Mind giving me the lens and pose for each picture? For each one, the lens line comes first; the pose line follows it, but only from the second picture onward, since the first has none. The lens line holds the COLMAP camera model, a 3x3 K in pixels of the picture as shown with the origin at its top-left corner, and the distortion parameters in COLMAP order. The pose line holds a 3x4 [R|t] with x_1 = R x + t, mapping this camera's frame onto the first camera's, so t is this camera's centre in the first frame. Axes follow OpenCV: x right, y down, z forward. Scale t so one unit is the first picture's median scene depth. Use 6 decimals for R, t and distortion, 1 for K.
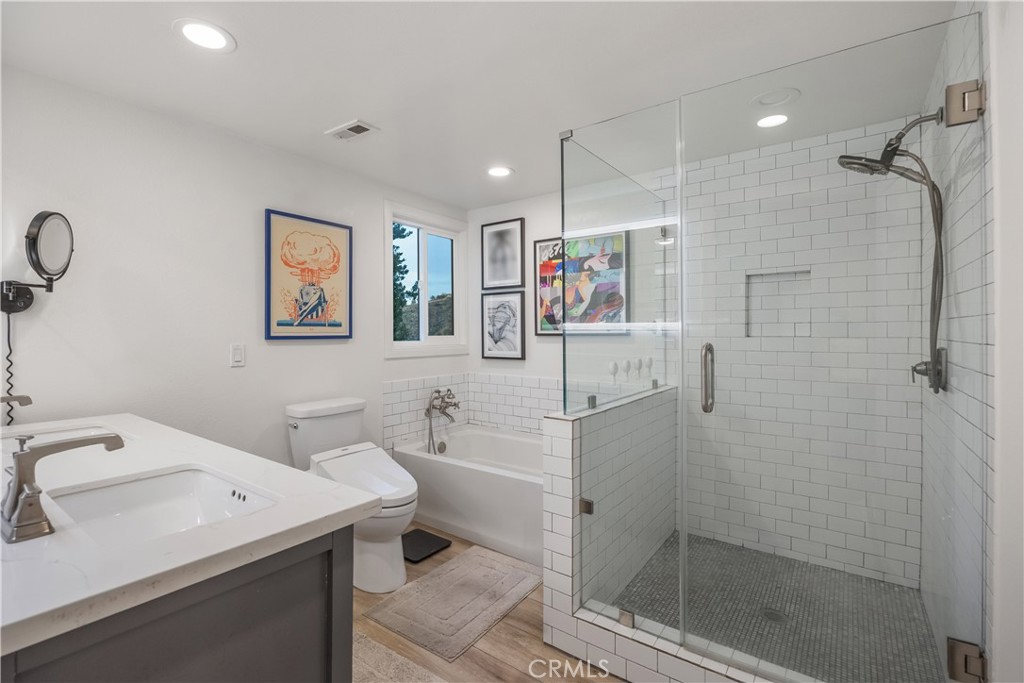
lens RADIAL K [[477.1, 0, 508.6], [0, 477.1, 333.5], [0, 0, 1]] dist [0.002033, 0.000055]
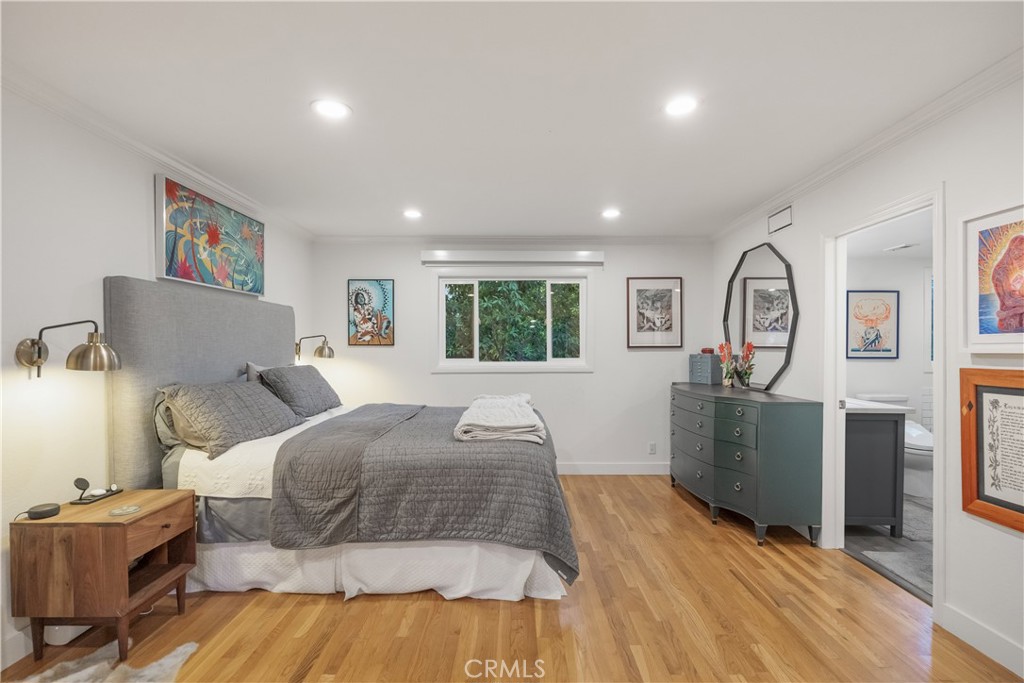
lens RADIAL K [[491.1, 0, 511.7], [0, 491.1, 349.0], [0, 0, 1]] dist [0.000429, 0.000146]
pose [[0.566848, -0.001038, -0.823822, 0.328878], [-0.009743, 0.999921, -0.007964, 0.003105], [0.823765, 0.012541, 0.566793, -1.124485]]
